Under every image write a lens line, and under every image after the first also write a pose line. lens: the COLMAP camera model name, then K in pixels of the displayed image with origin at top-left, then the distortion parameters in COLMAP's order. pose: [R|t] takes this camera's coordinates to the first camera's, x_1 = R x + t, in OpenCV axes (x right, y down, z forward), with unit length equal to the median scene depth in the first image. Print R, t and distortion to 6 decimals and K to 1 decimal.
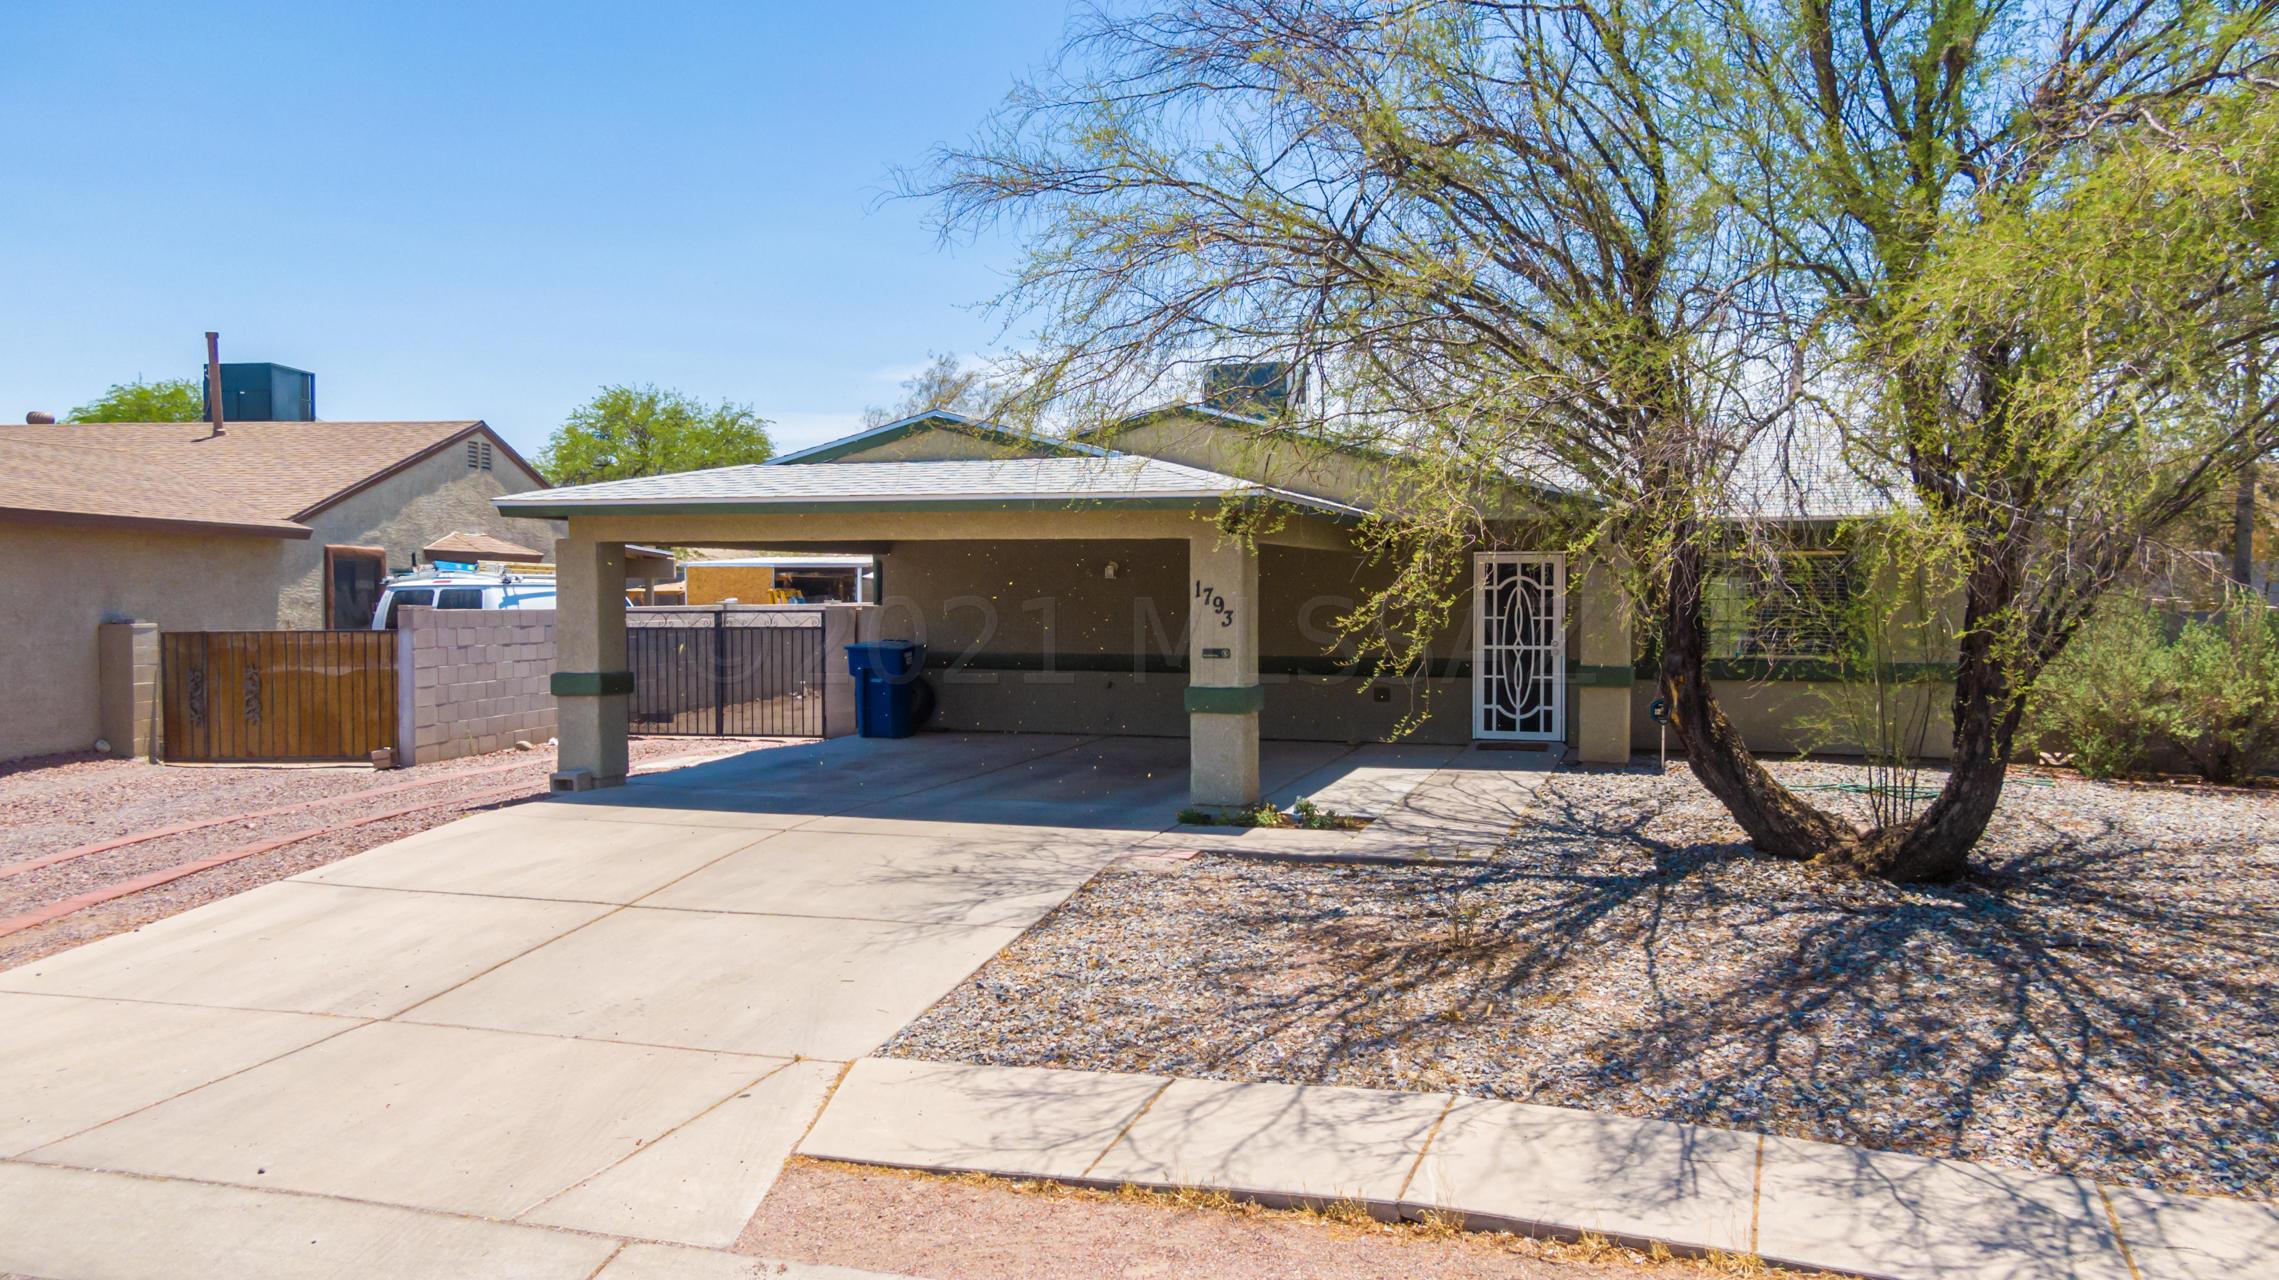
lens RADIAL K [[1723.3, 0, 1139.5], [0, 1723.3, 640.0], [0, 0, 1]] dist [0.022432, -0.002378]
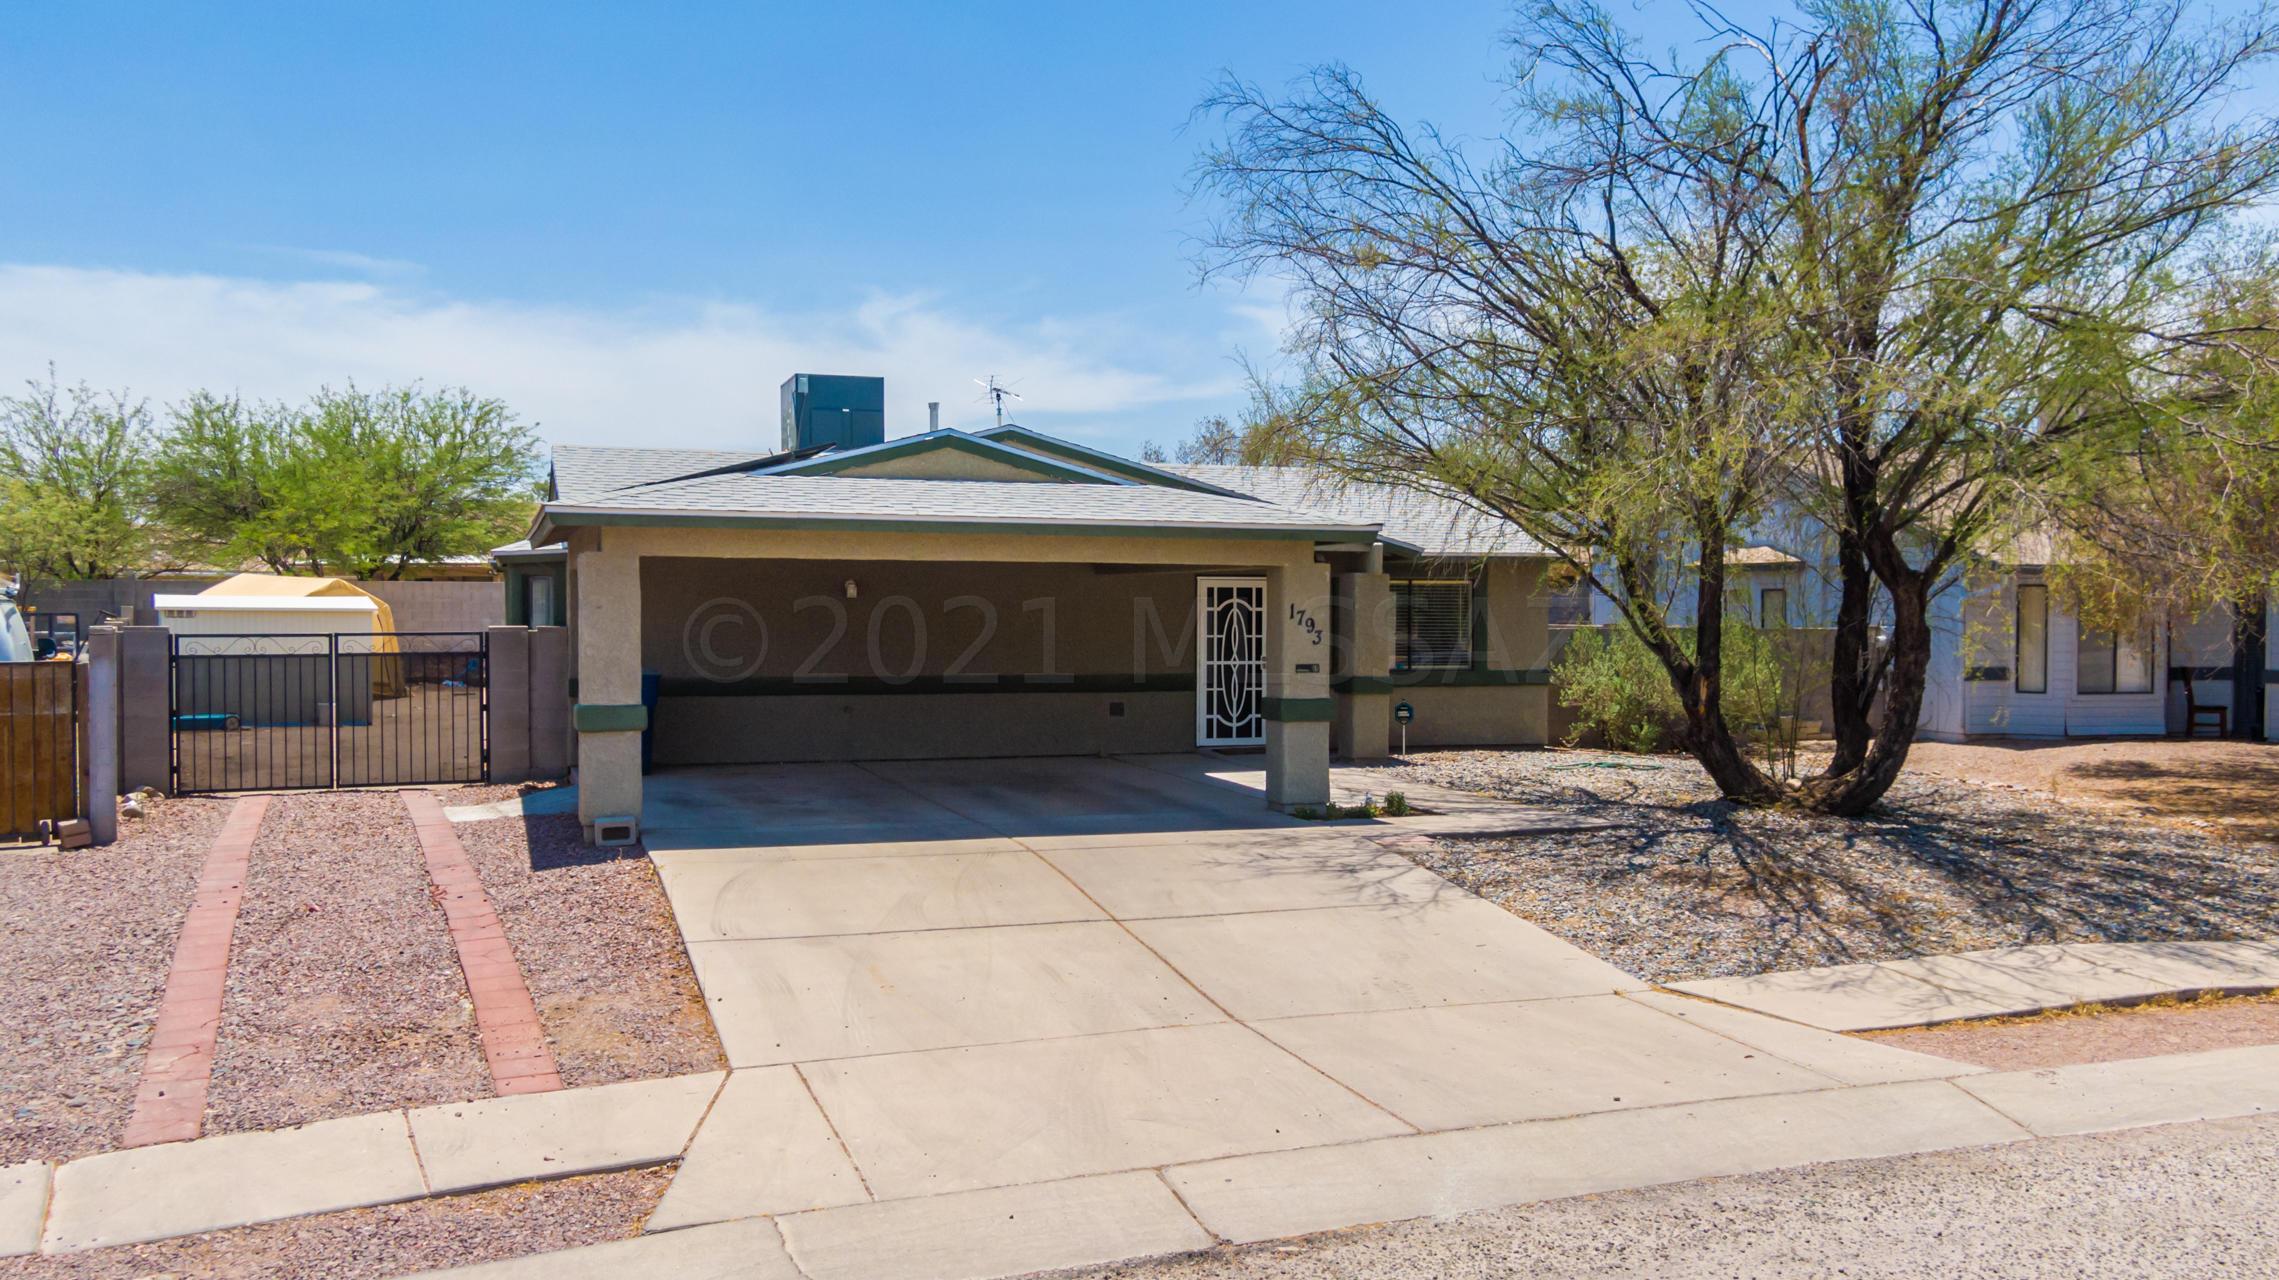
lens RADIAL K [[1929.3, 0, 1139.5], [0, 1929.3, 640.0], [0, 0, 1]] dist [0.019561, 0.005691]
pose [[0.784086, -0.006795, 0.620615, -0.604223], [0.014022, 0.999879, -0.006768, -0.002767], [-0.620494, 0.014009, 0.784086, 0.057561]]
